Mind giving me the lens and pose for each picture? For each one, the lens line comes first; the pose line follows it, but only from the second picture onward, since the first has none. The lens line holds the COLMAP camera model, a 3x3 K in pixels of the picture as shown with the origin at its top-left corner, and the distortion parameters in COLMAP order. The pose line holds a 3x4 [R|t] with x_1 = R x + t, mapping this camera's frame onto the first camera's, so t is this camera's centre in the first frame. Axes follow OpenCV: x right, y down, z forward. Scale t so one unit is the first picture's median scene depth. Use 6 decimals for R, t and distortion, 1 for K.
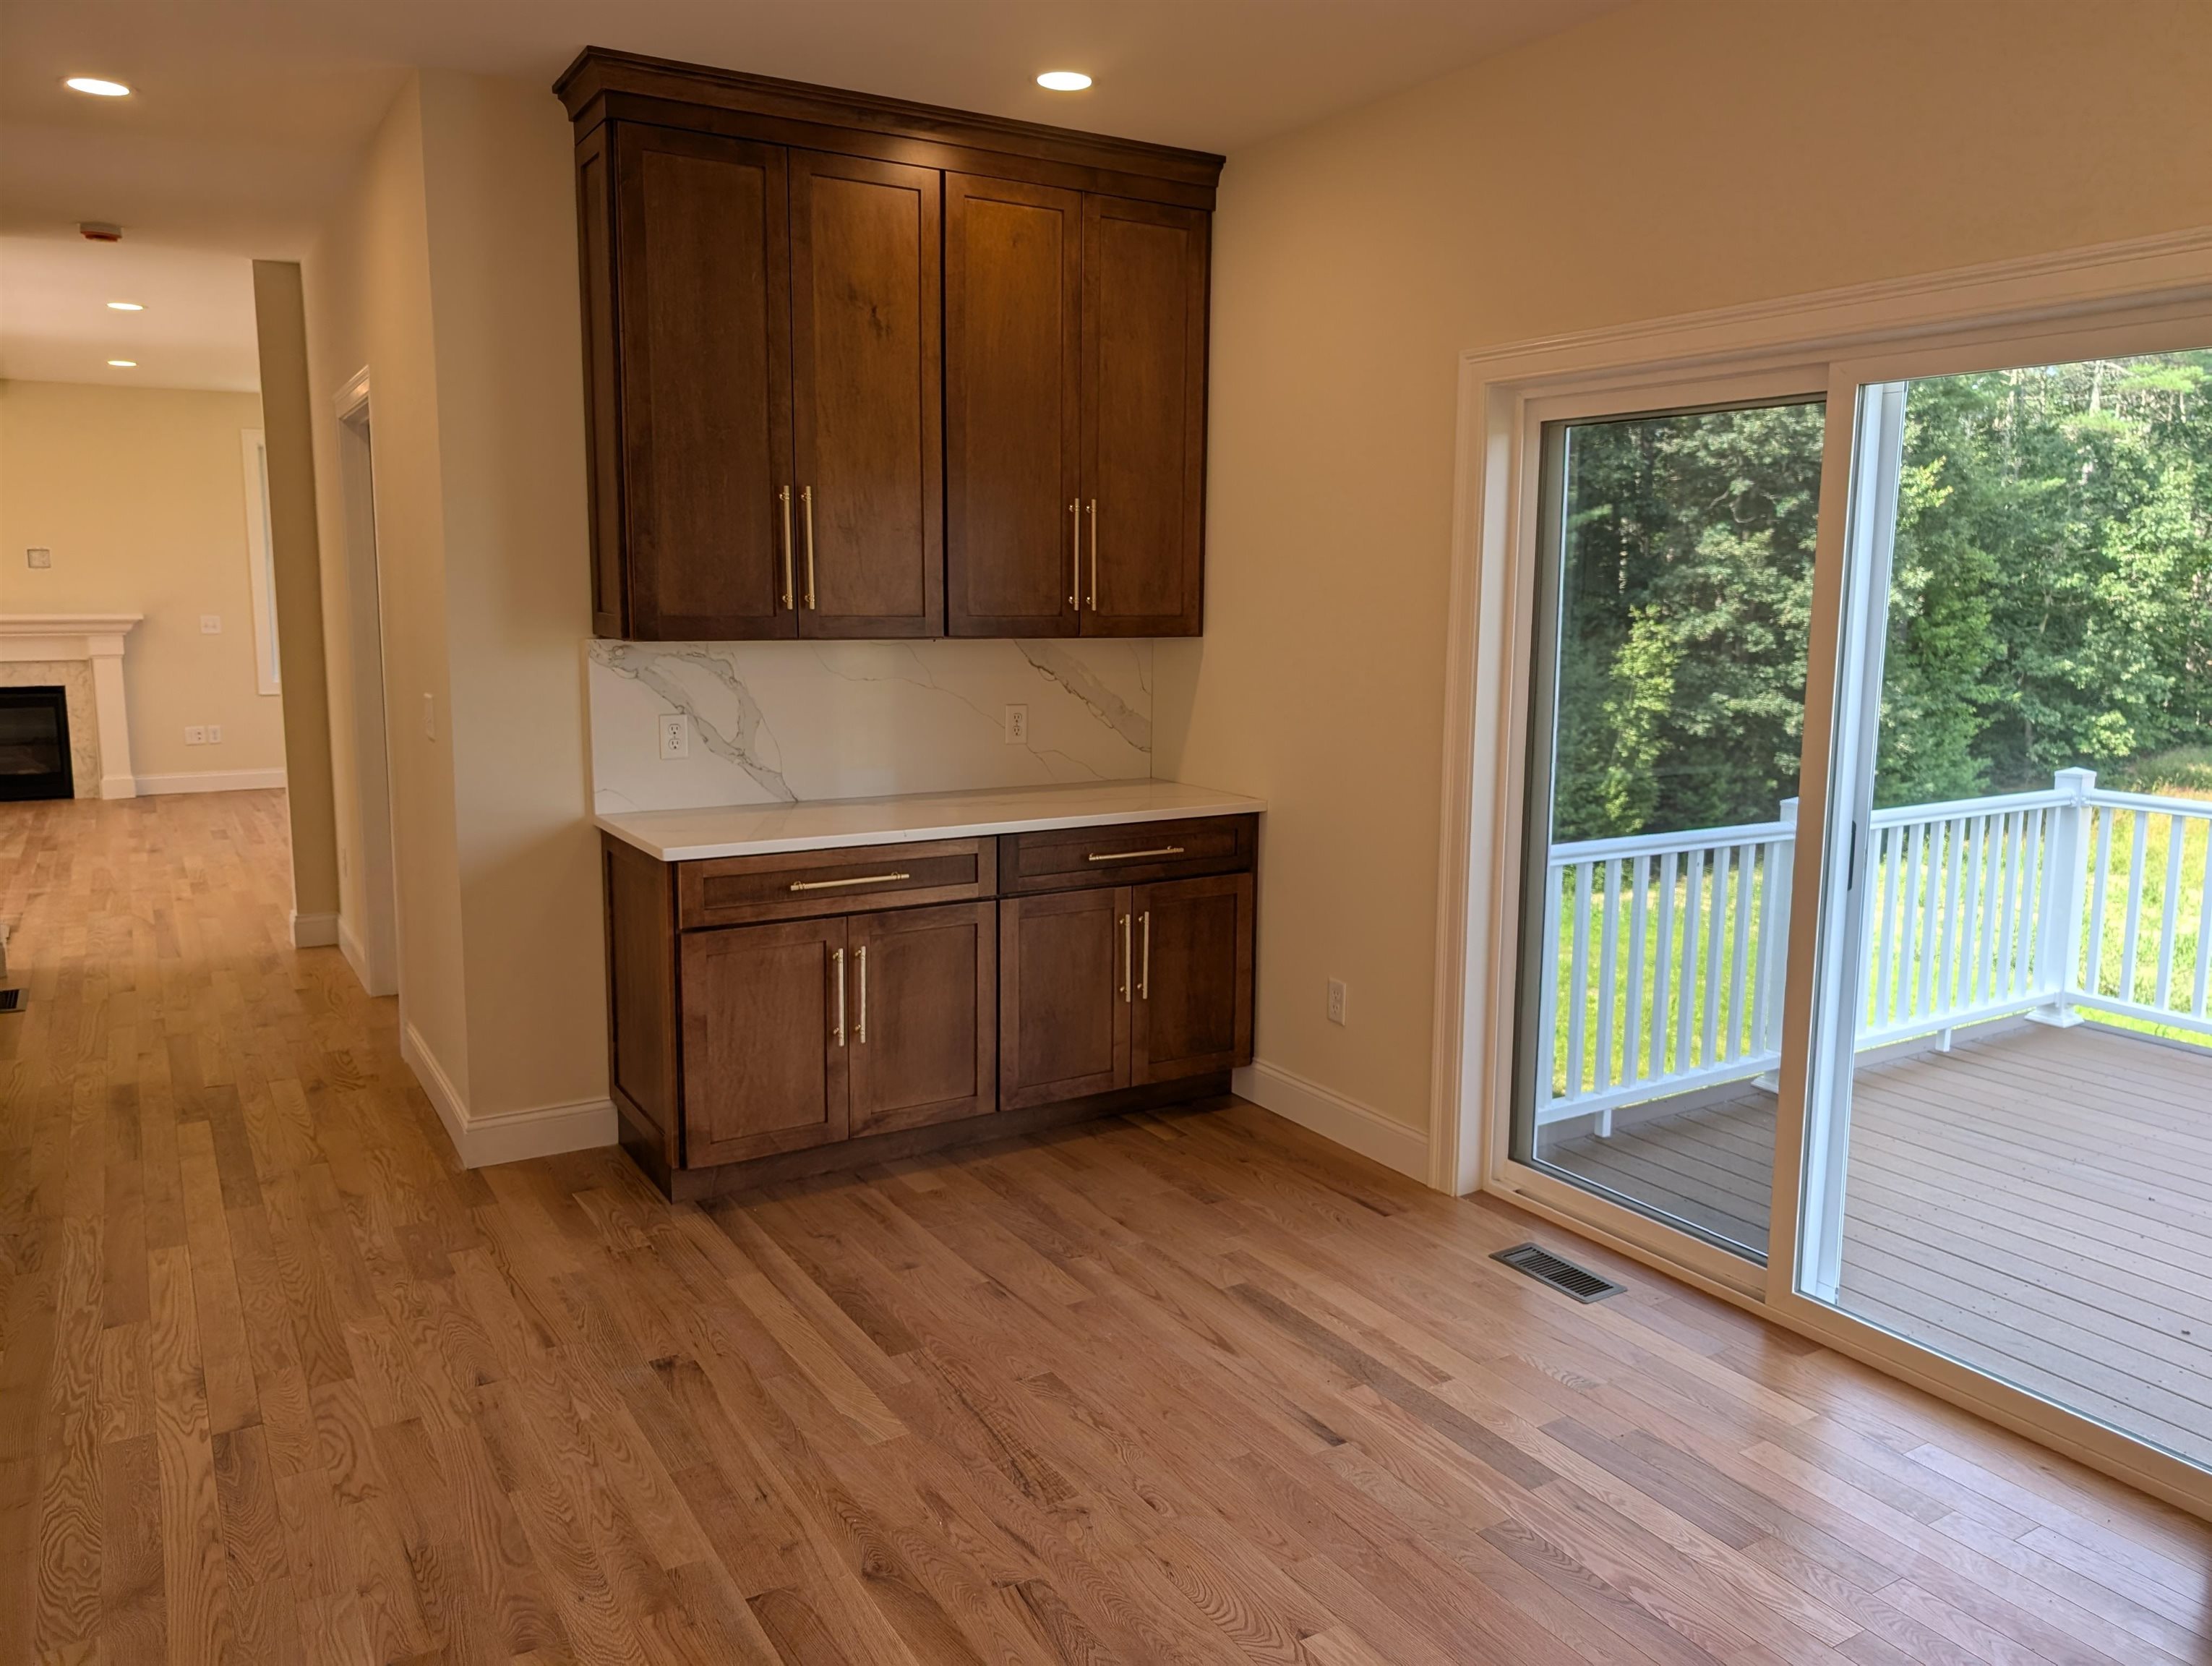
lens RADIAL K [[1589.8, 0, 1118.3], [0, 1589.8, 799.2], [0, 0, 1]] dist [0.034817, -0.034908]
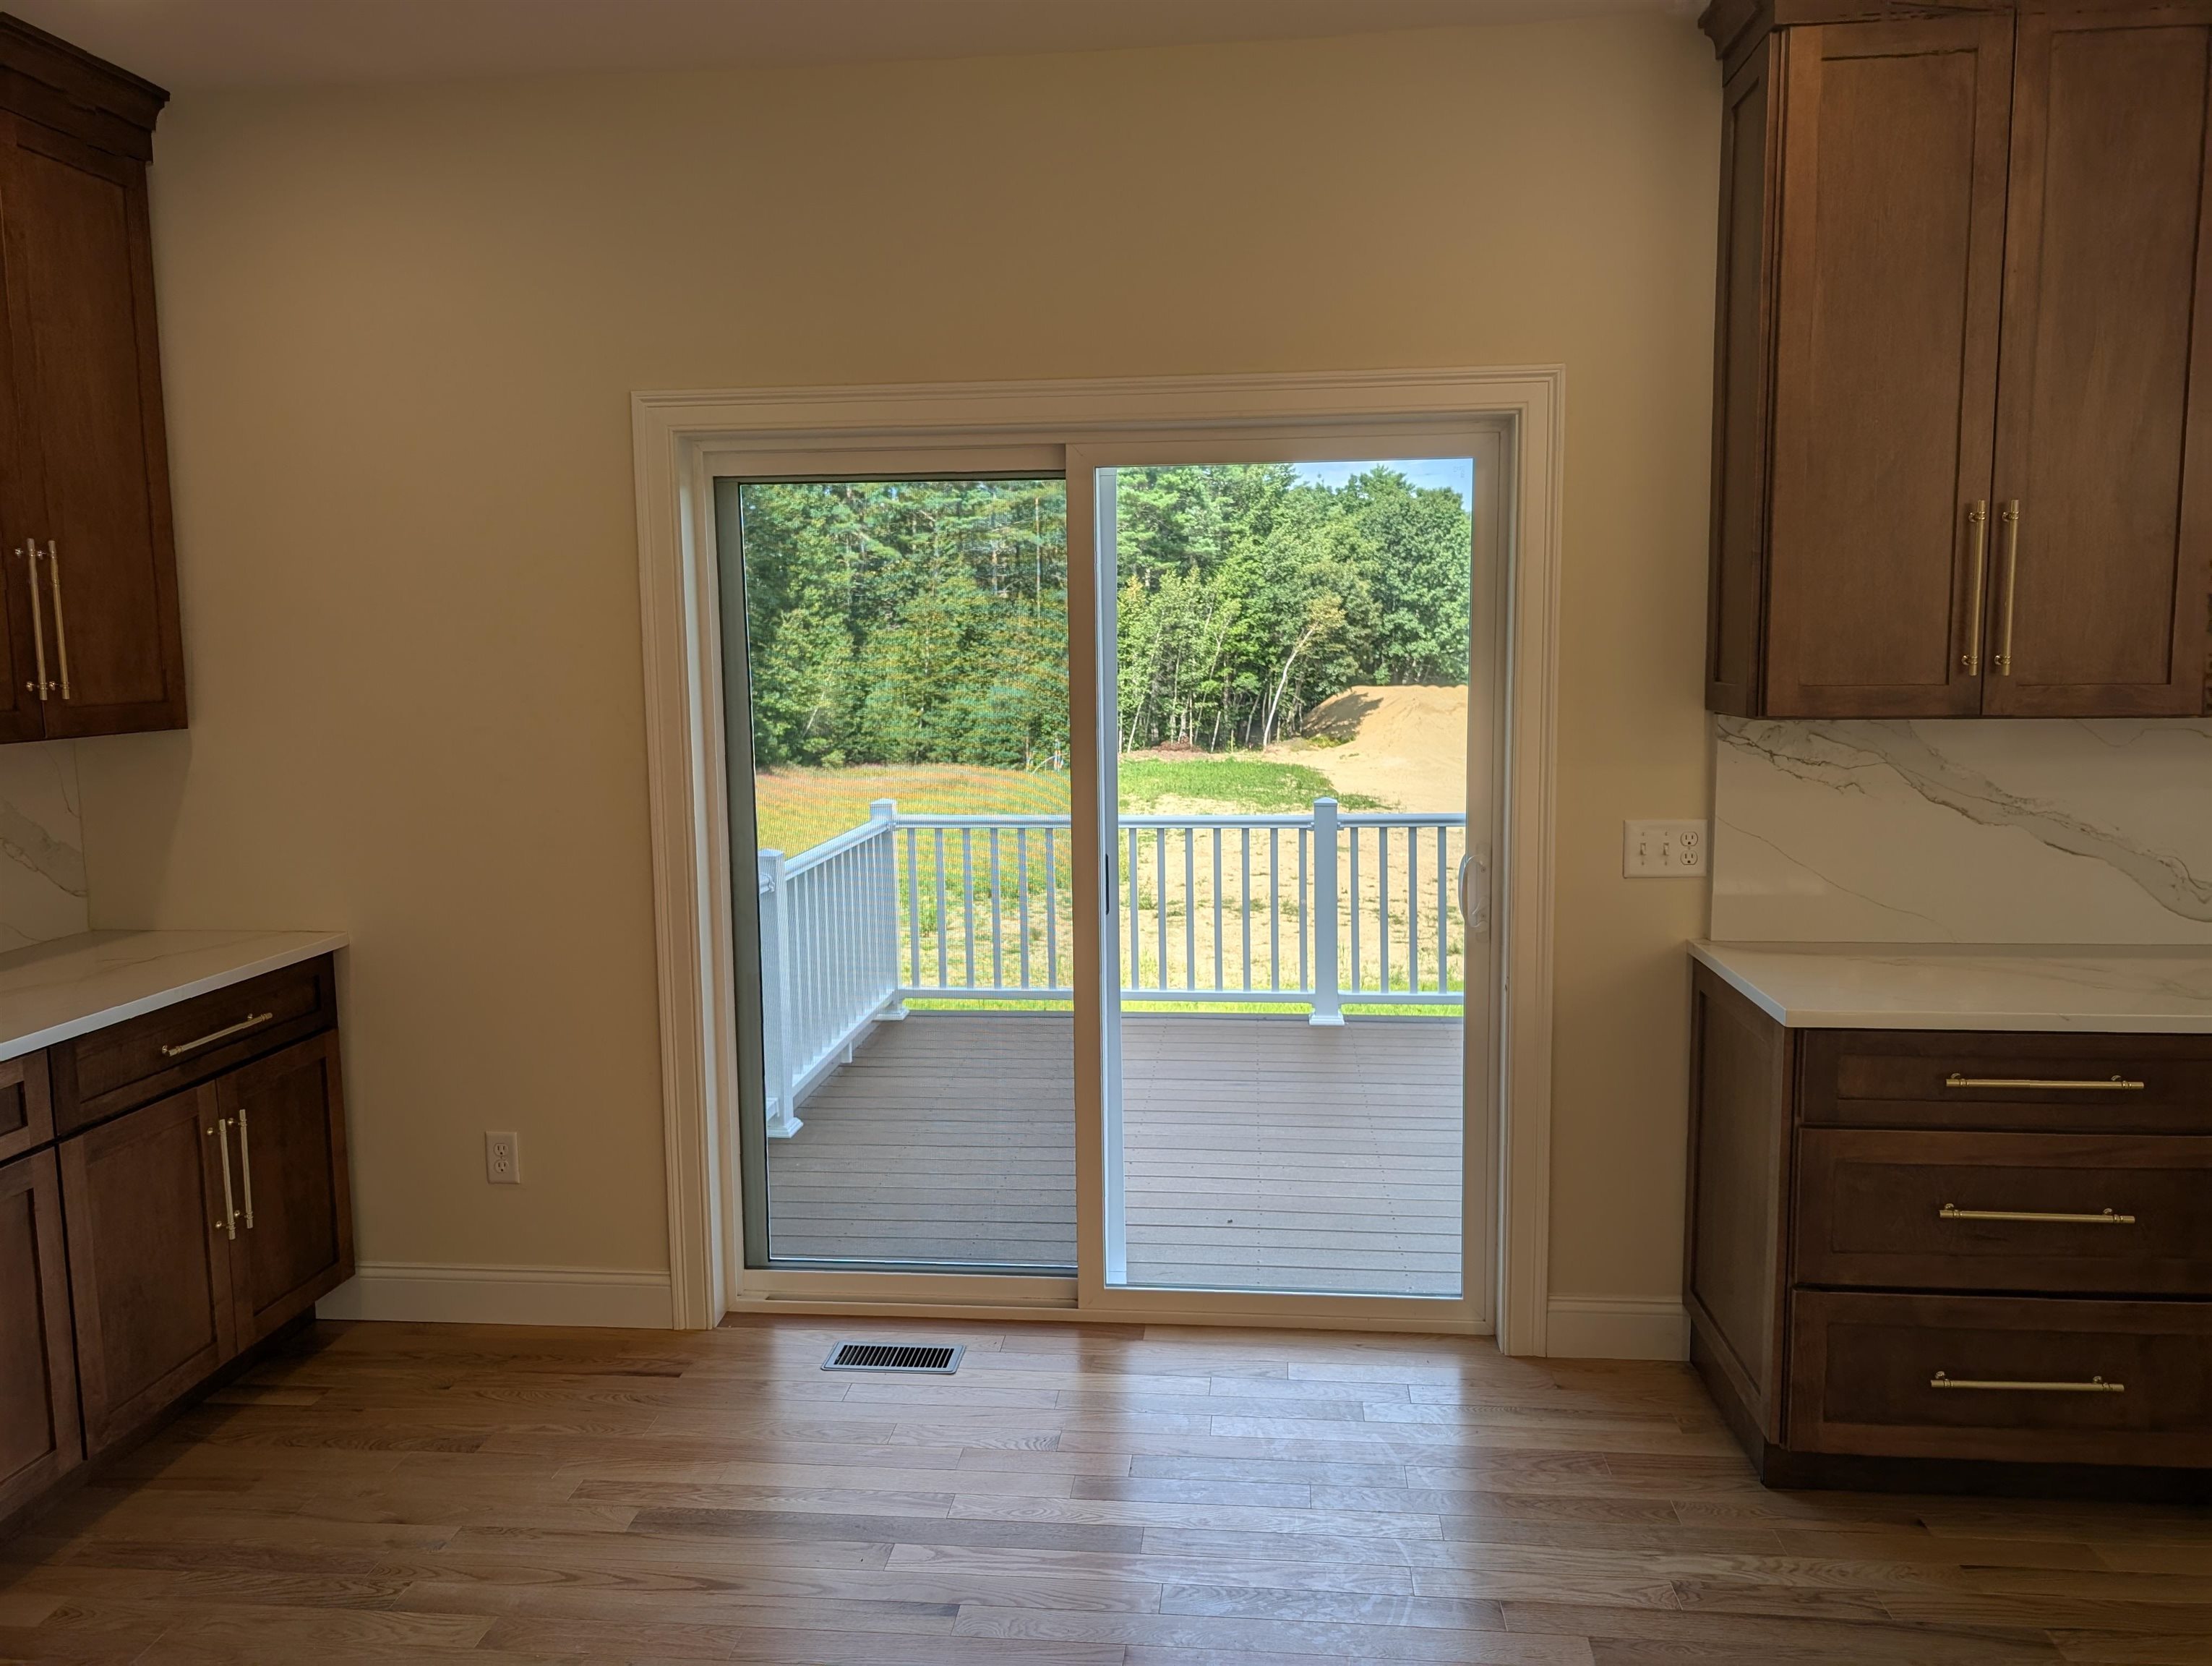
lens RADIAL K [[1589.8, 0, 1111.3], [0, 1589.8, 817.2], [0, 0, 1]] dist [0.034817, -0.034908]
pose [[0.608587, -0.106932, 0.786249, -0.300117], [0.128262, 0.991104, 0.035513, -0.036434], [-0.783052, 0.079233, 0.616889, 0.223000]]
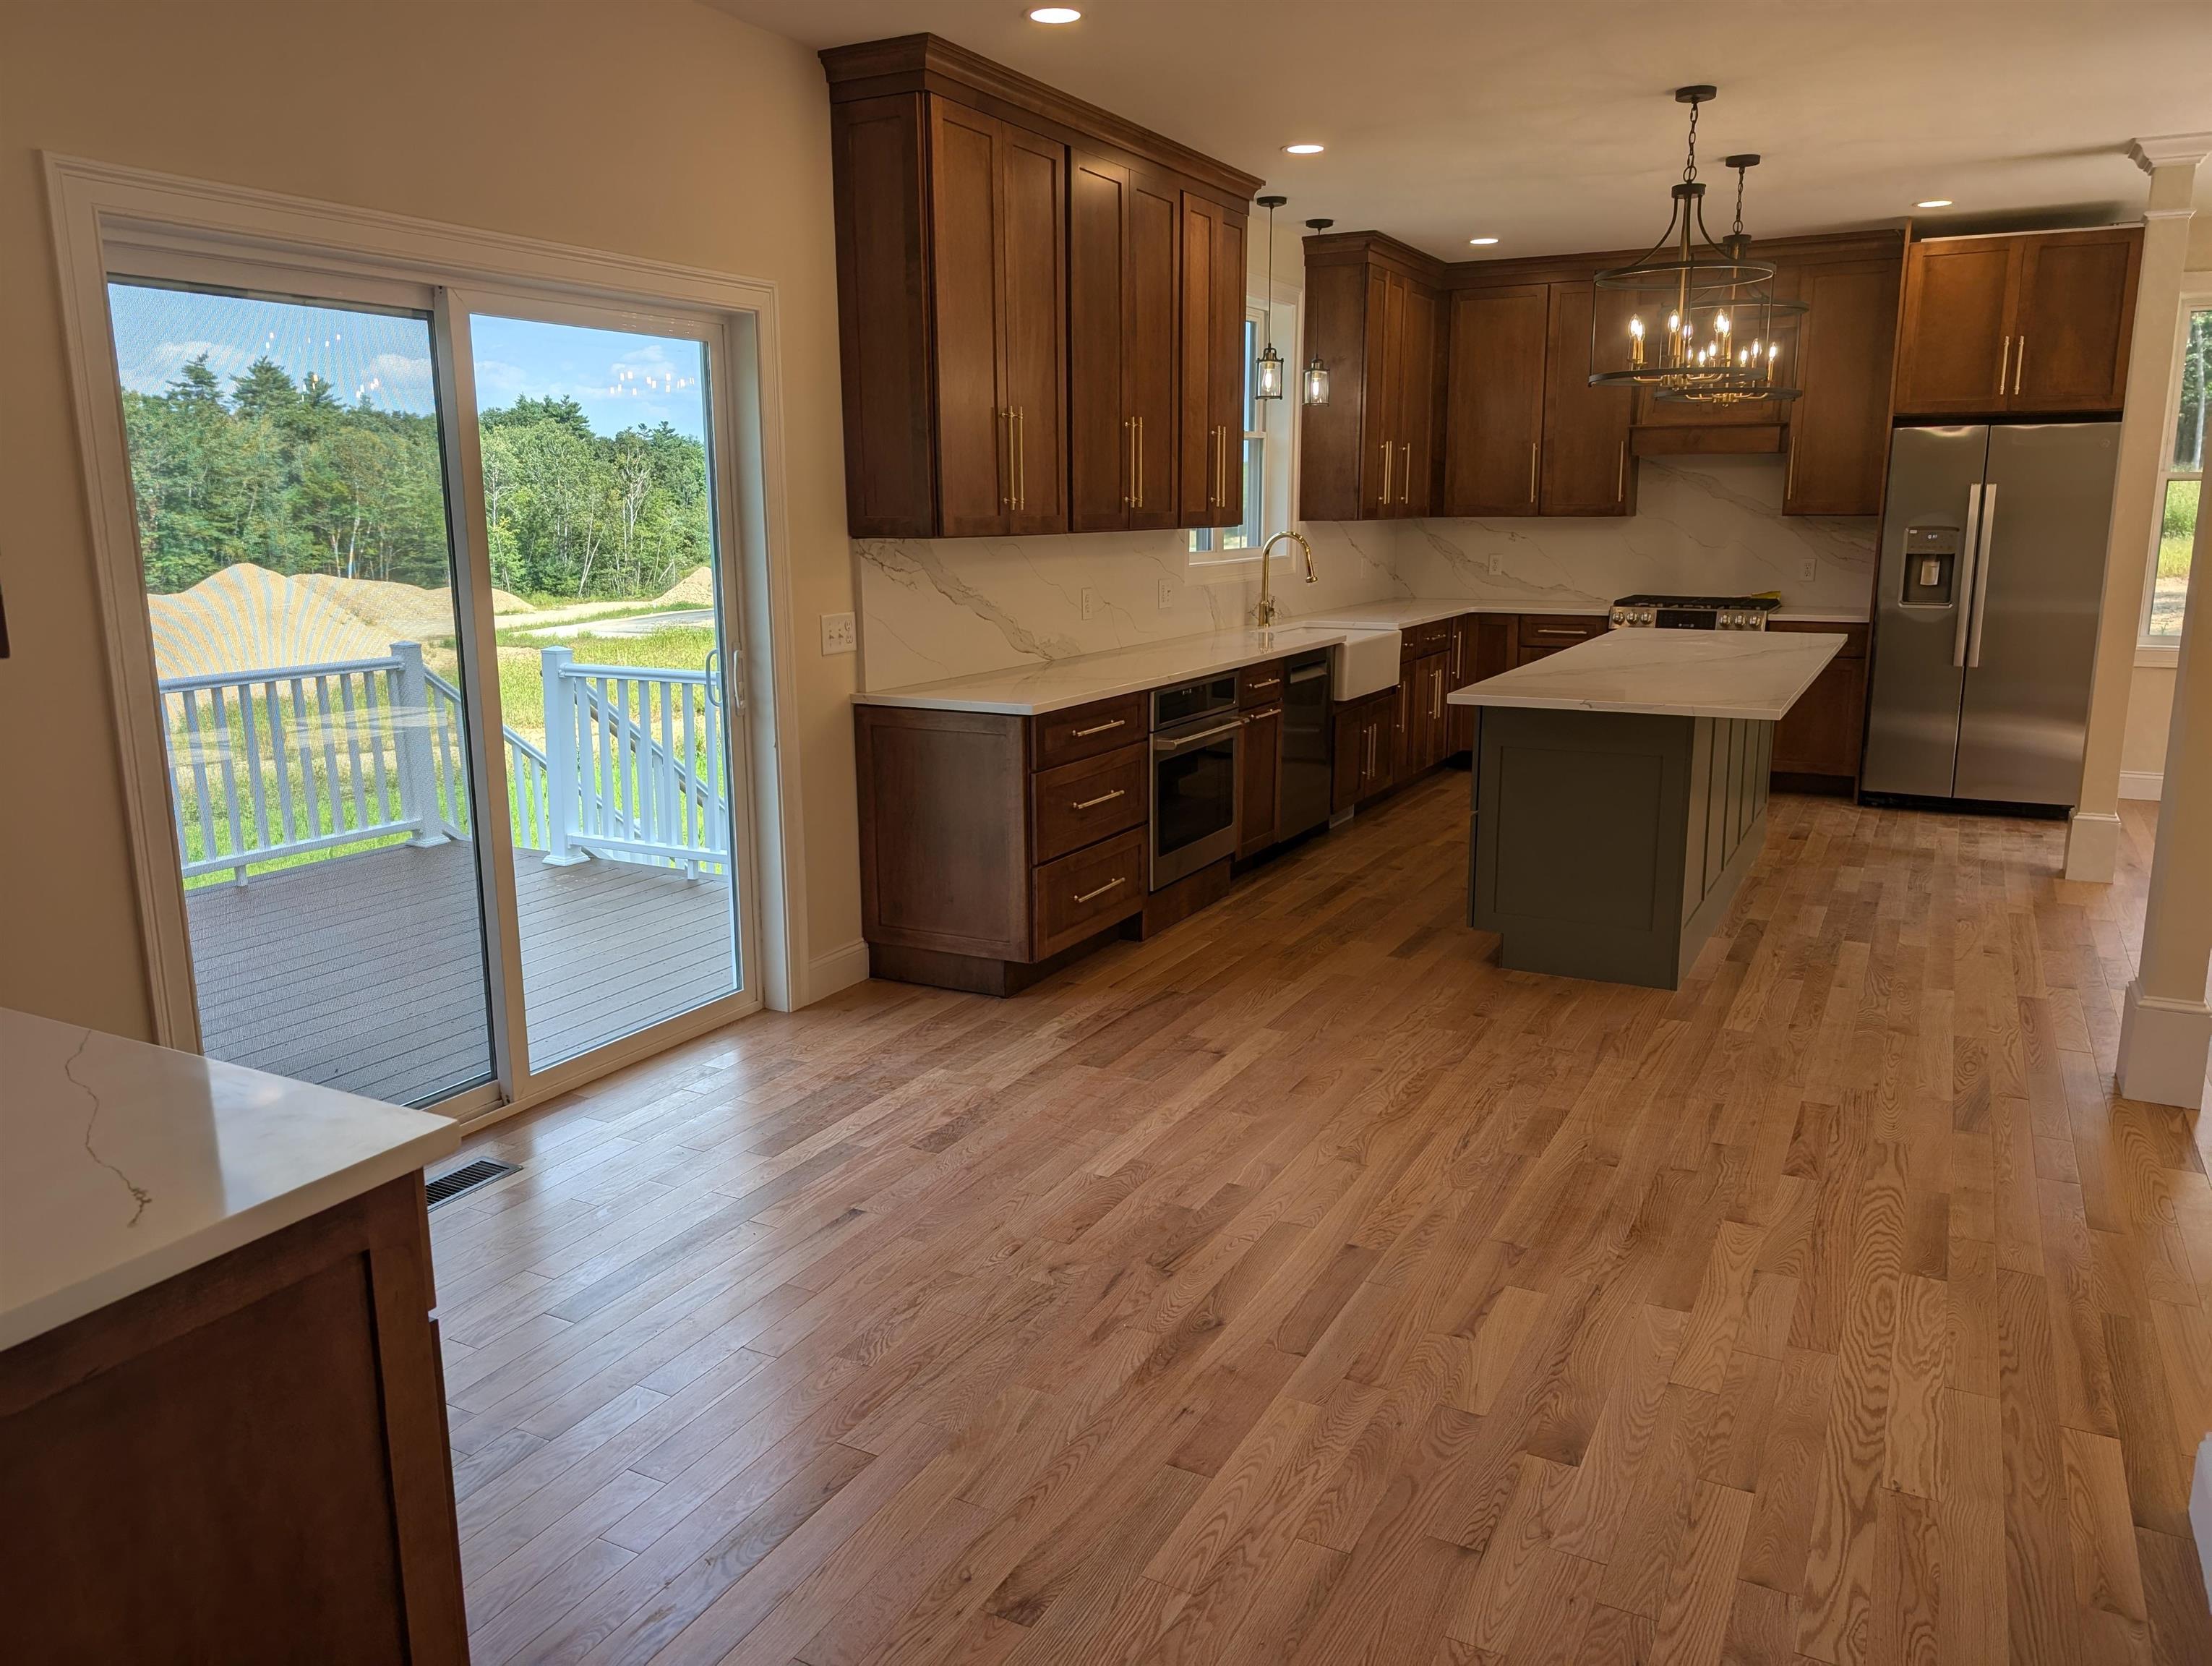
lens RADIAL K [[1589.8, 0, 1111.7], [0, 1589.8, 818.9], [0, 0, 1]] dist [0.034817, -0.034908]
pose [[-0.511145, -0.177106, 0.841049, -0.588844], [0.116835, 0.955139, 0.272137, -0.115232], [-0.851516, 0.237366, -0.467523, 0.863357]]
